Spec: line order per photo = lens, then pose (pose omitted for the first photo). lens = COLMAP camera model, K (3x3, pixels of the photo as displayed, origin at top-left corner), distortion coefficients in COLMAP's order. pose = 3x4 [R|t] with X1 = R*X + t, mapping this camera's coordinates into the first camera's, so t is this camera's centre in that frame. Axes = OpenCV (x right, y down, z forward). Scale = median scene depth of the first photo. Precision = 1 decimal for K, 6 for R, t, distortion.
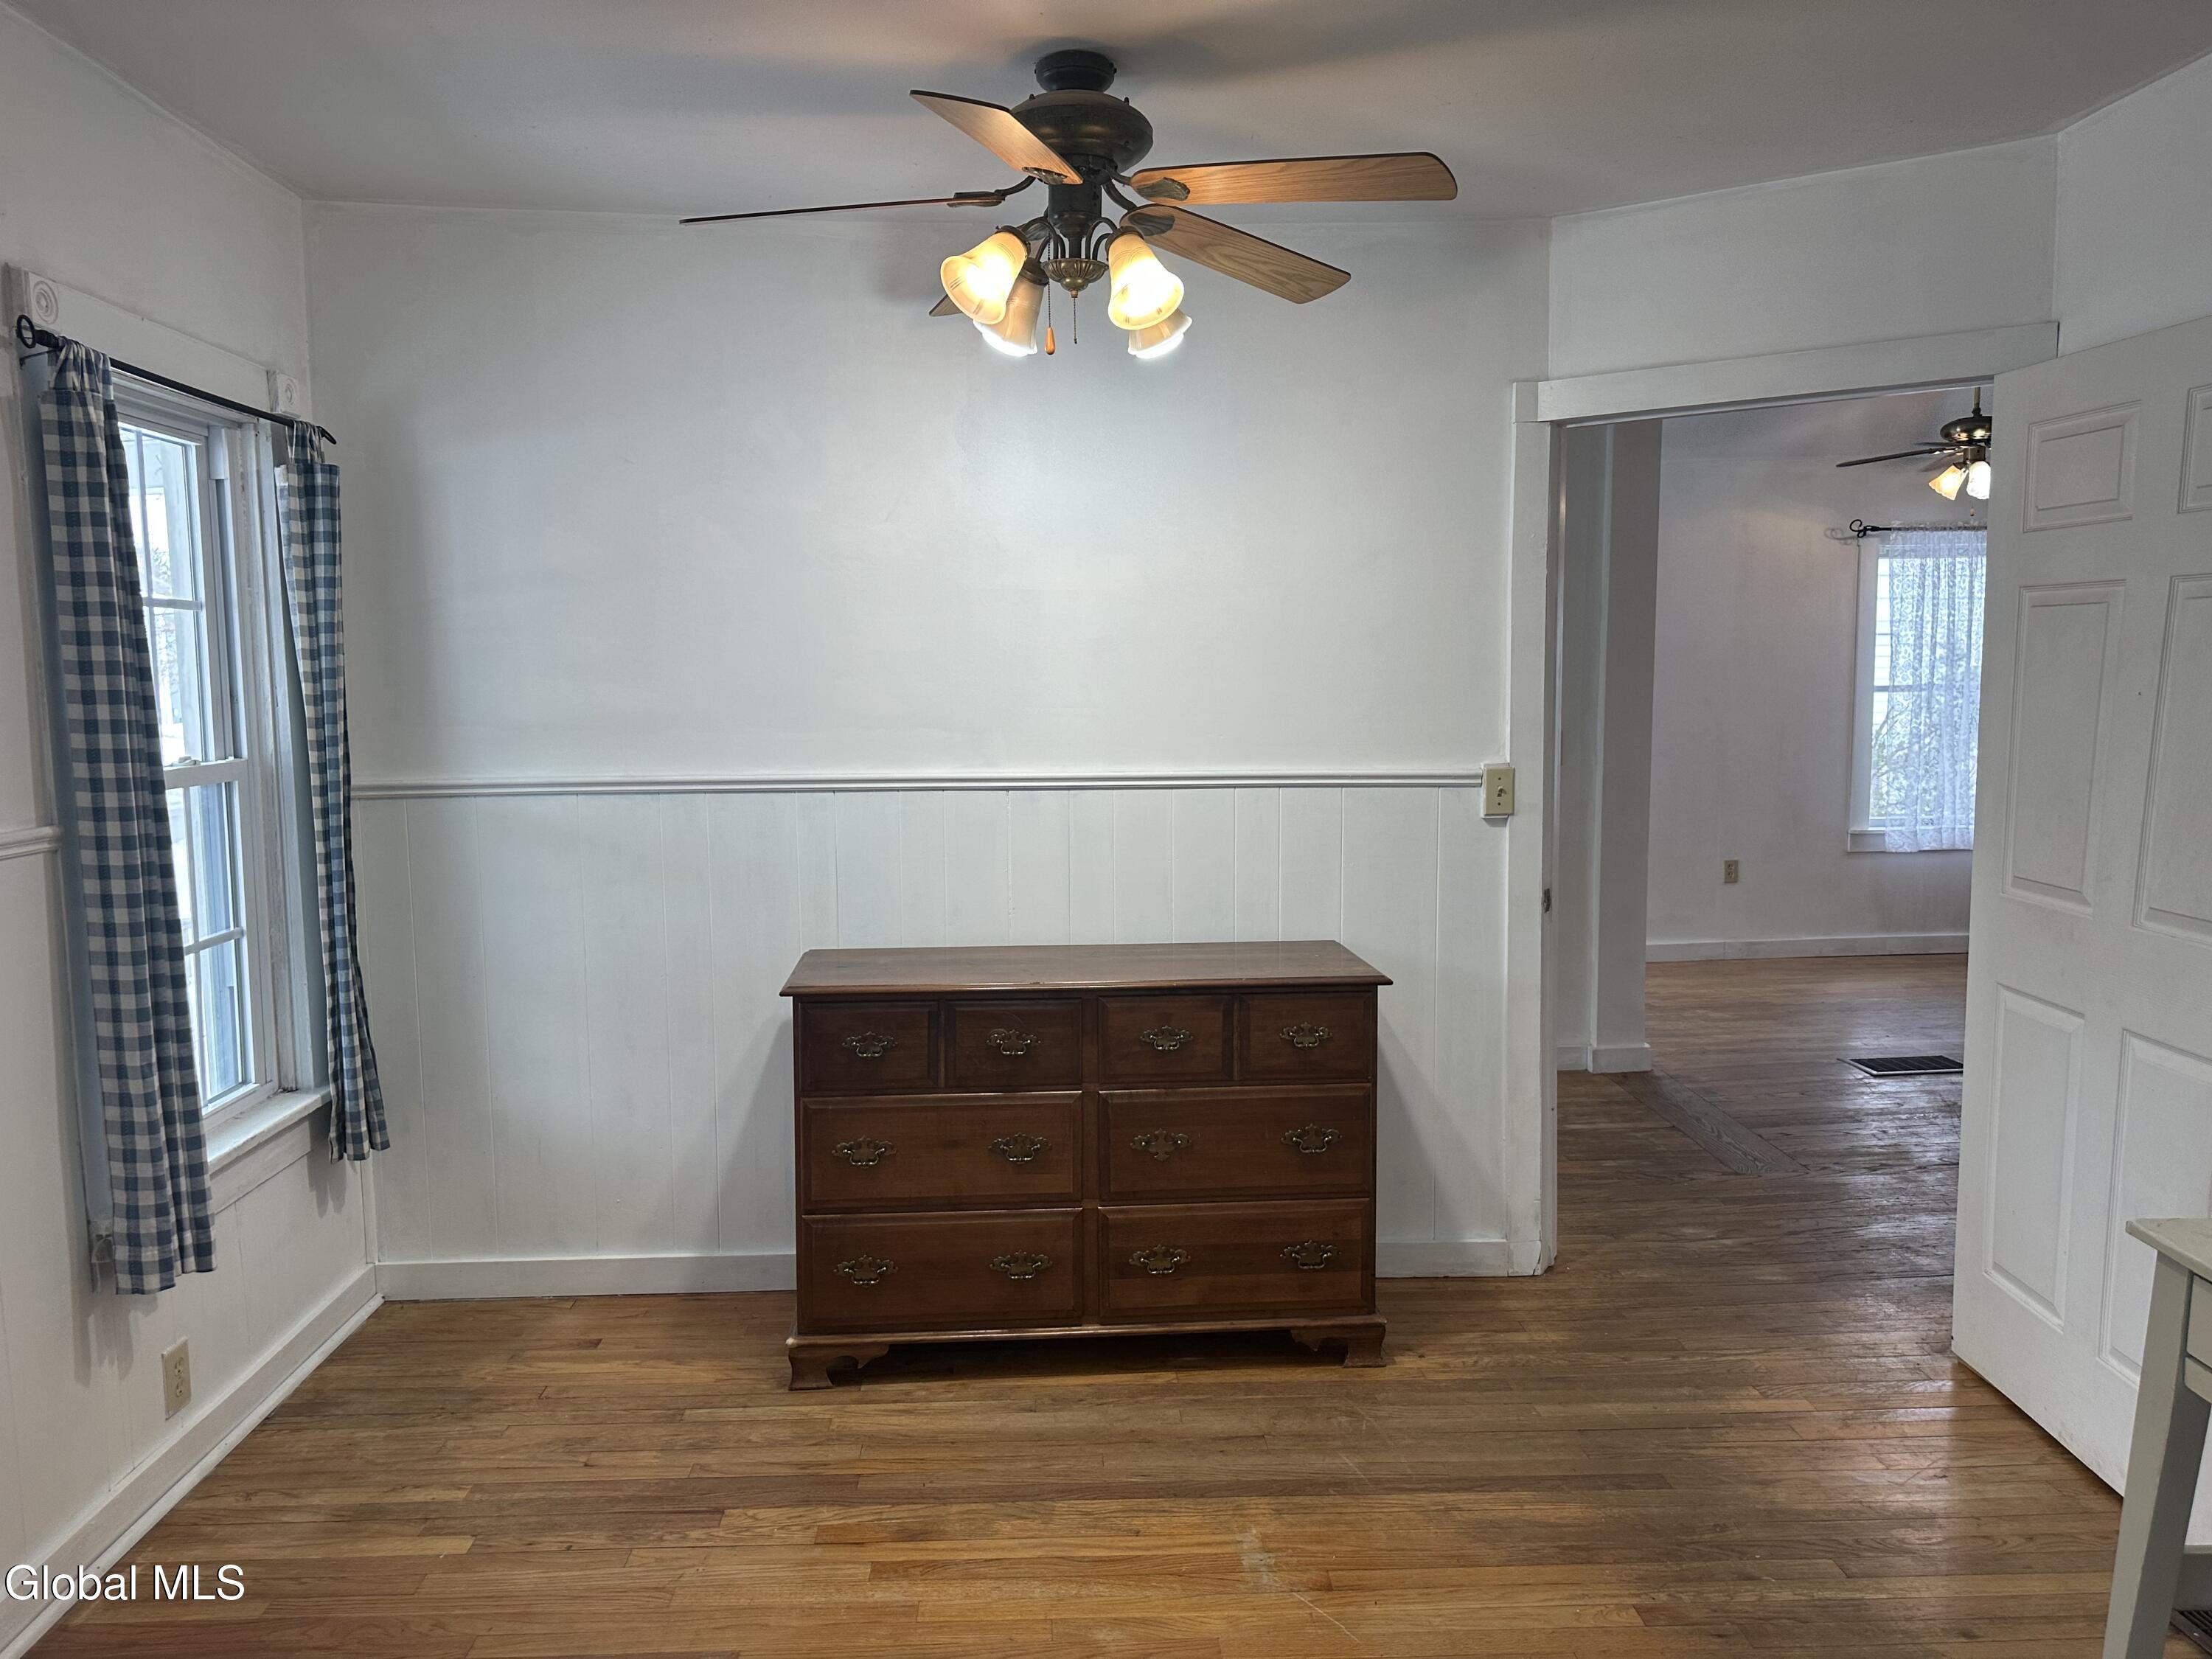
lens RADIAL K [[1739.3, 0, 1109.1], [0, 1739.3, 850.9], [0, 0, 1]] dist [0.193207, -0.126912]
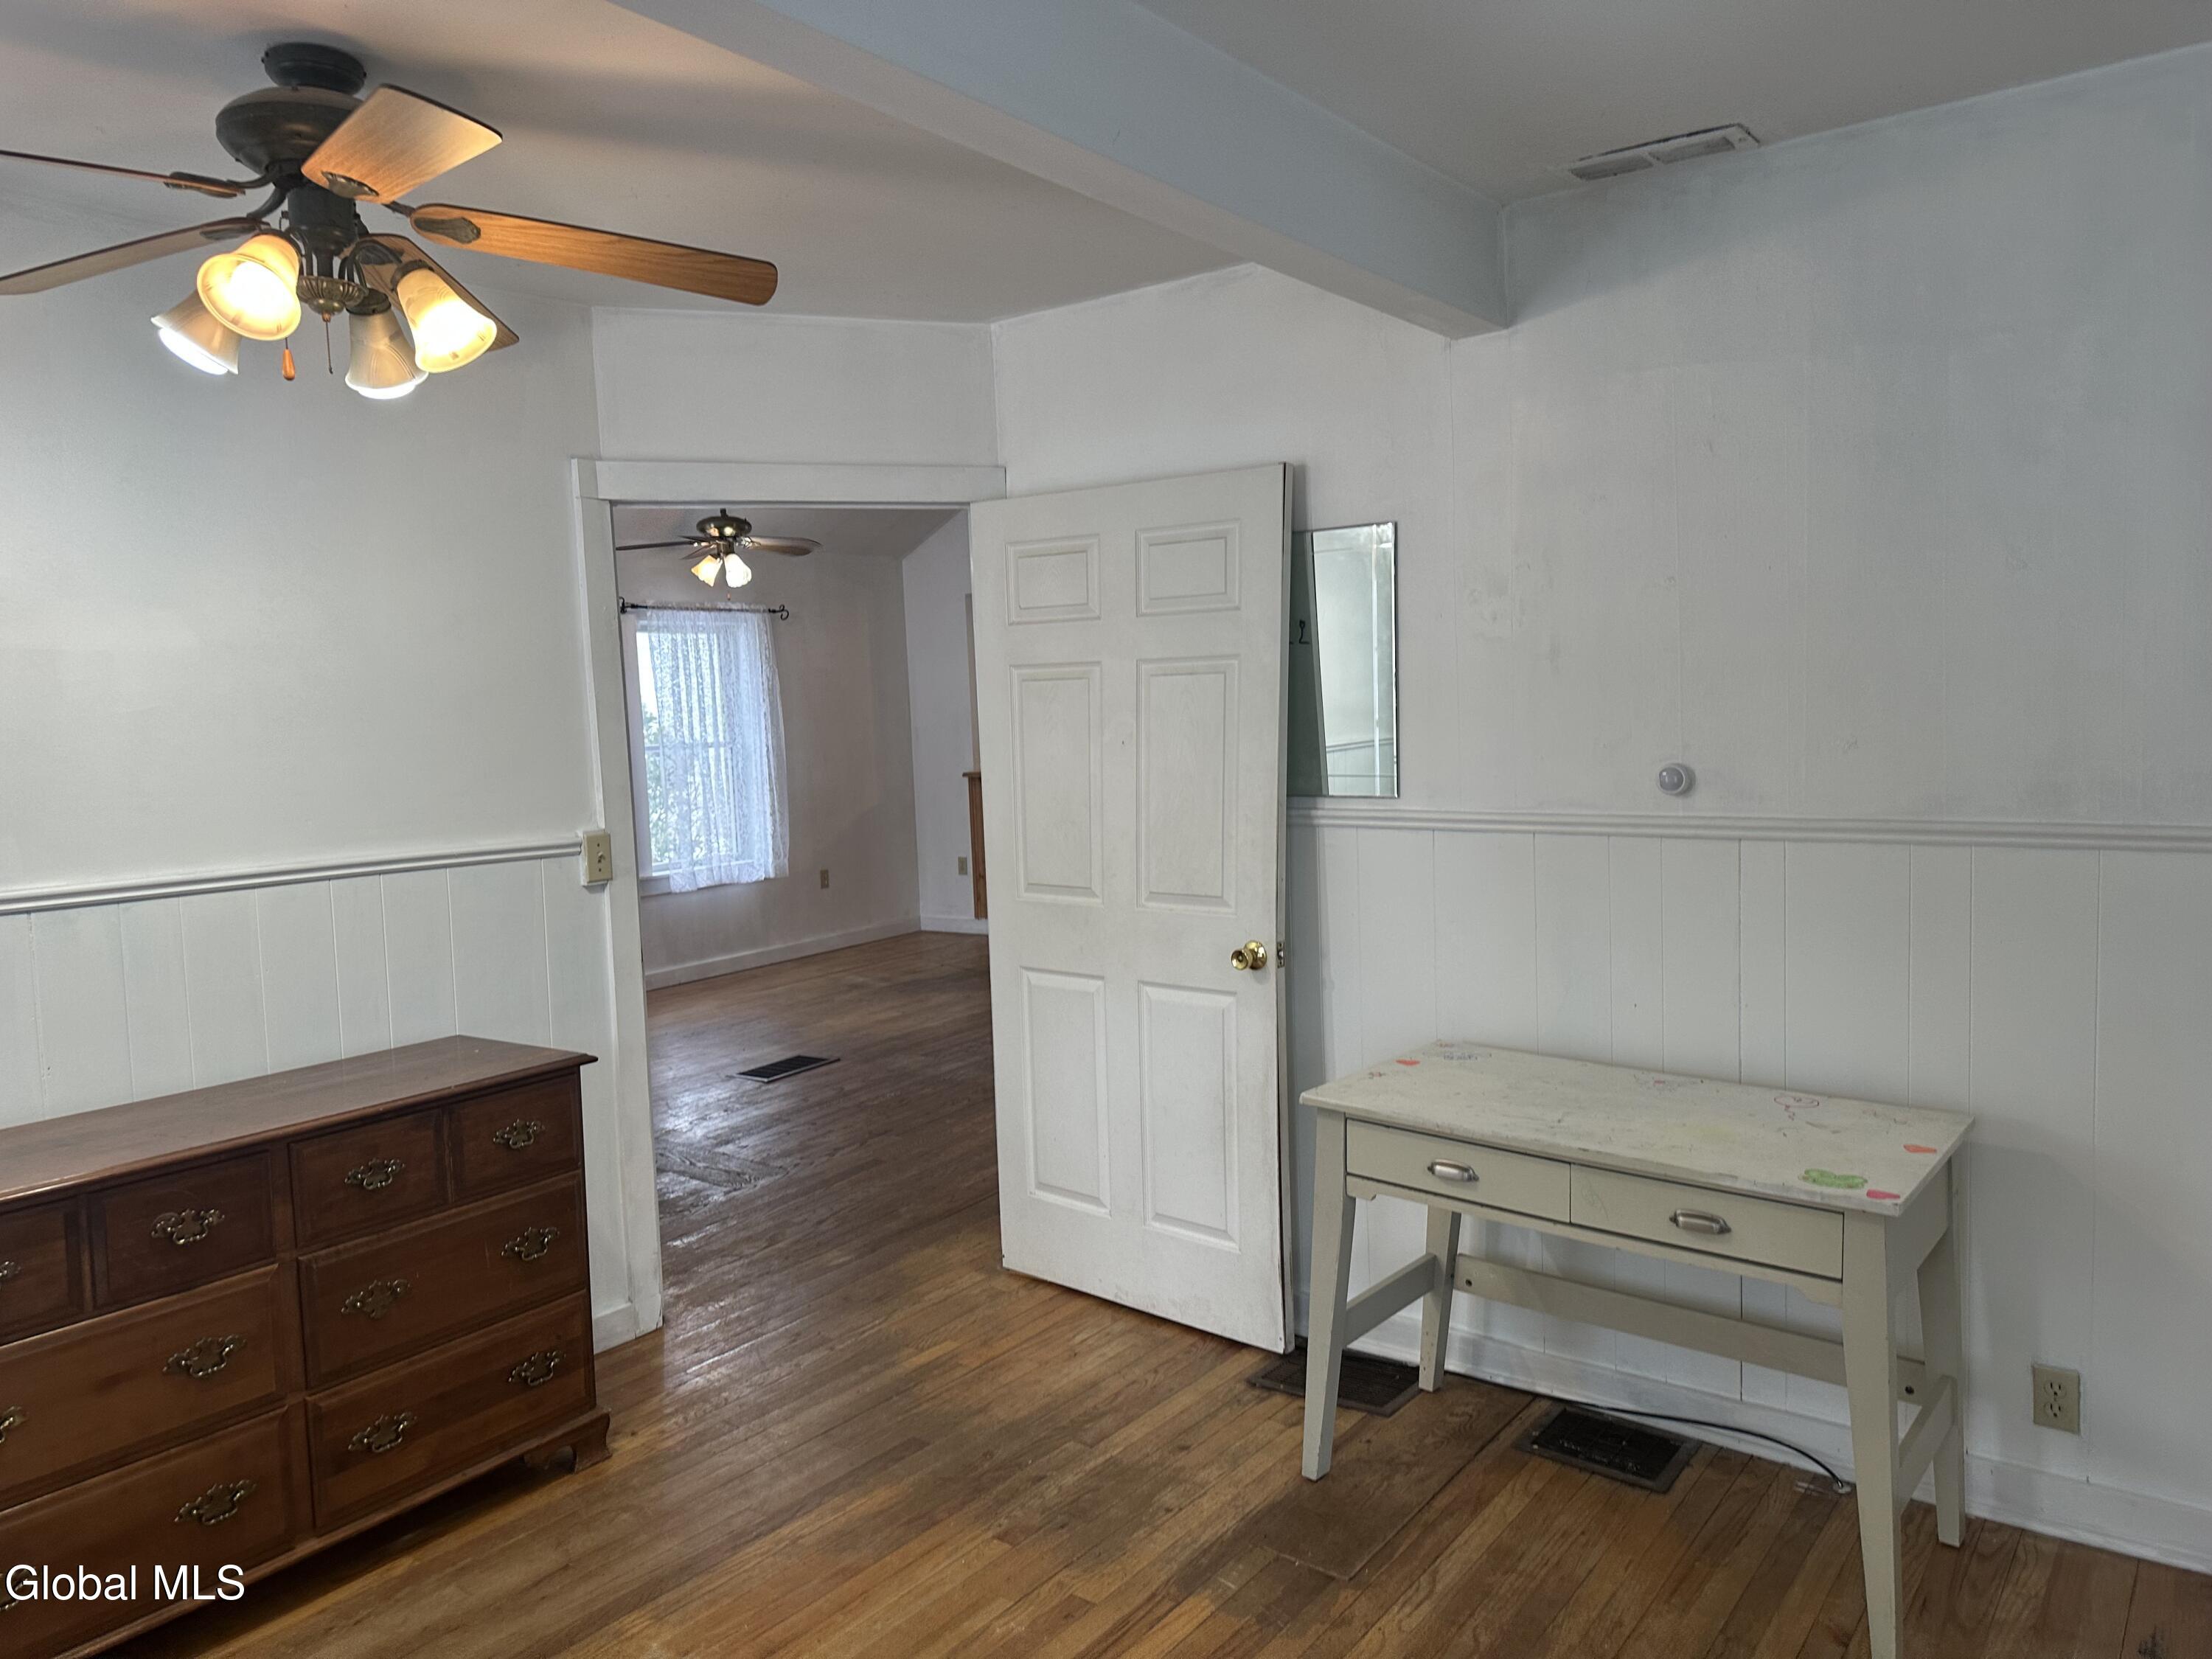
lens RADIAL K [[1699.6, 0, 1171.5], [0, 1699.6, 843.6], [0, 0, 1]] dist [0.127947, -0.005110]
pose [[0.642715, -0.085387, 0.761332, -0.352226], [0.112244, 0.993541, 0.016675, -0.024621], [-0.757838, 0.074737, 0.648148, 0.124320]]
